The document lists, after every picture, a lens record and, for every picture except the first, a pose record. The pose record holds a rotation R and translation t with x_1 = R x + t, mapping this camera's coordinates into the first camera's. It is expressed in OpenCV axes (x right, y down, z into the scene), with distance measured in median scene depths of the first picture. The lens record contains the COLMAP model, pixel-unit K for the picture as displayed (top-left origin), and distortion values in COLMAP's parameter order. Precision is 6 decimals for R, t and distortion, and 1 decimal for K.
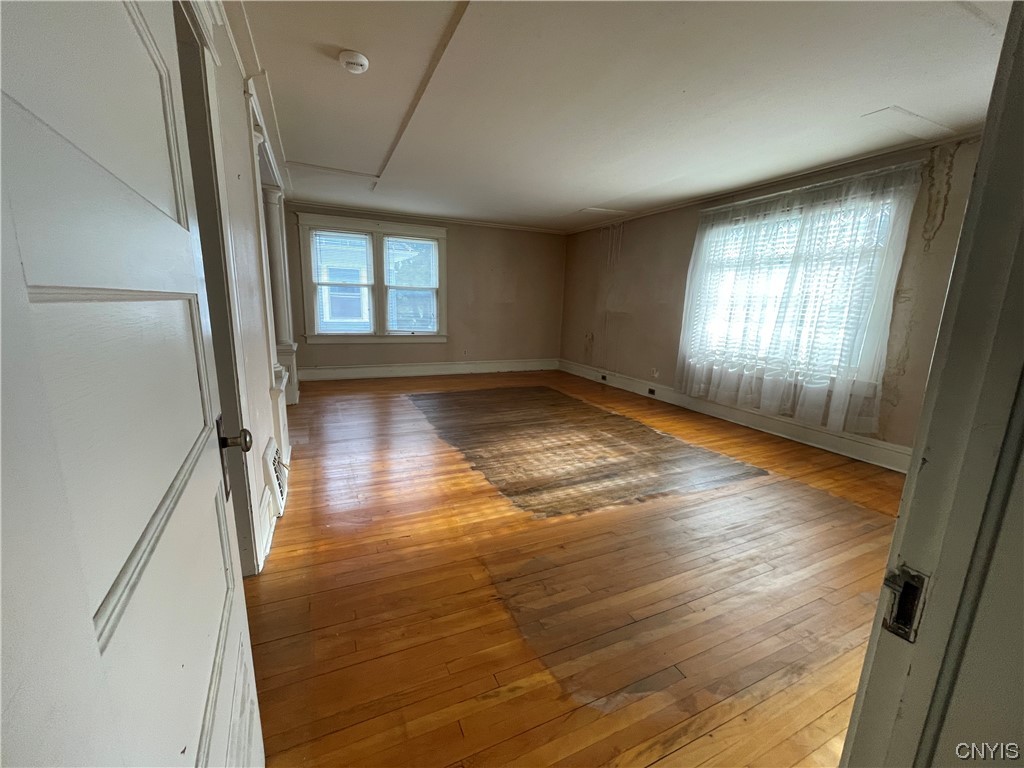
lens RADIAL K [[411.6, 0, 510.1], [0, 411.6, 389.0], [0, 0, 1]] dist [-0.002075, -0.000226]
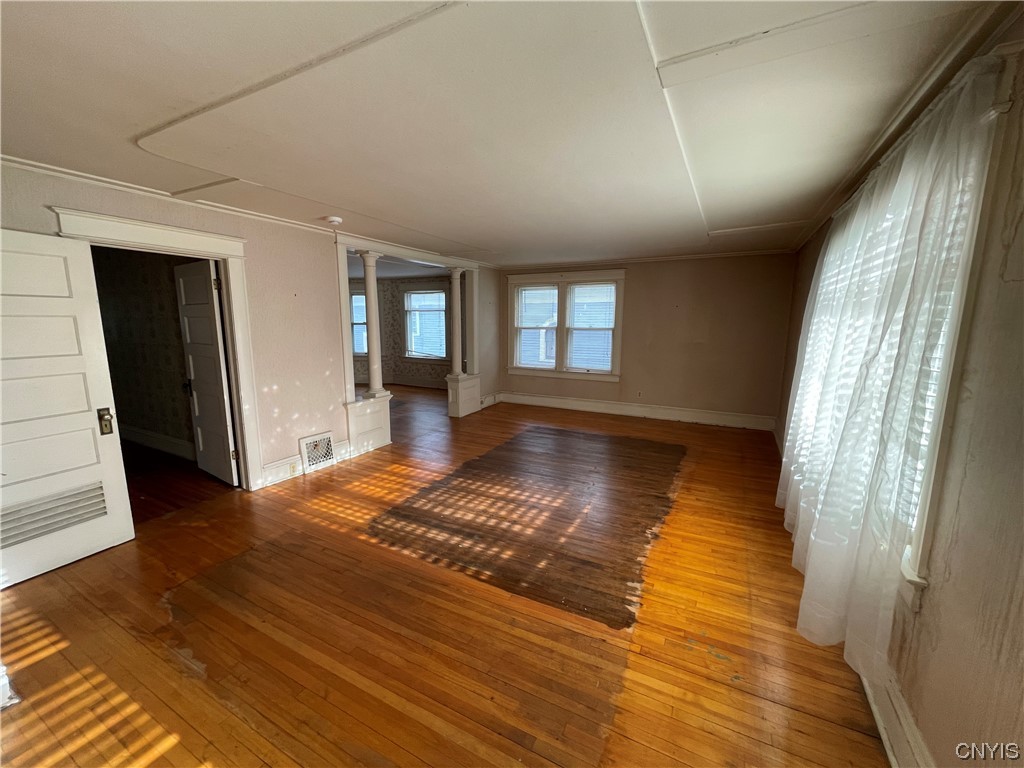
lens RADIAL K [[411.6, 0, 508.1], [0, 411.6, 384.1], [0, 0, 1]] dist [-0.002075, -0.000226]
pose [[0.605098, 0.097194, -0.790196, 0.823249], [-0.147738, 0.988990, 0.008514, -0.136540], [0.782323, 0.111590, 0.612795, 0.326772]]
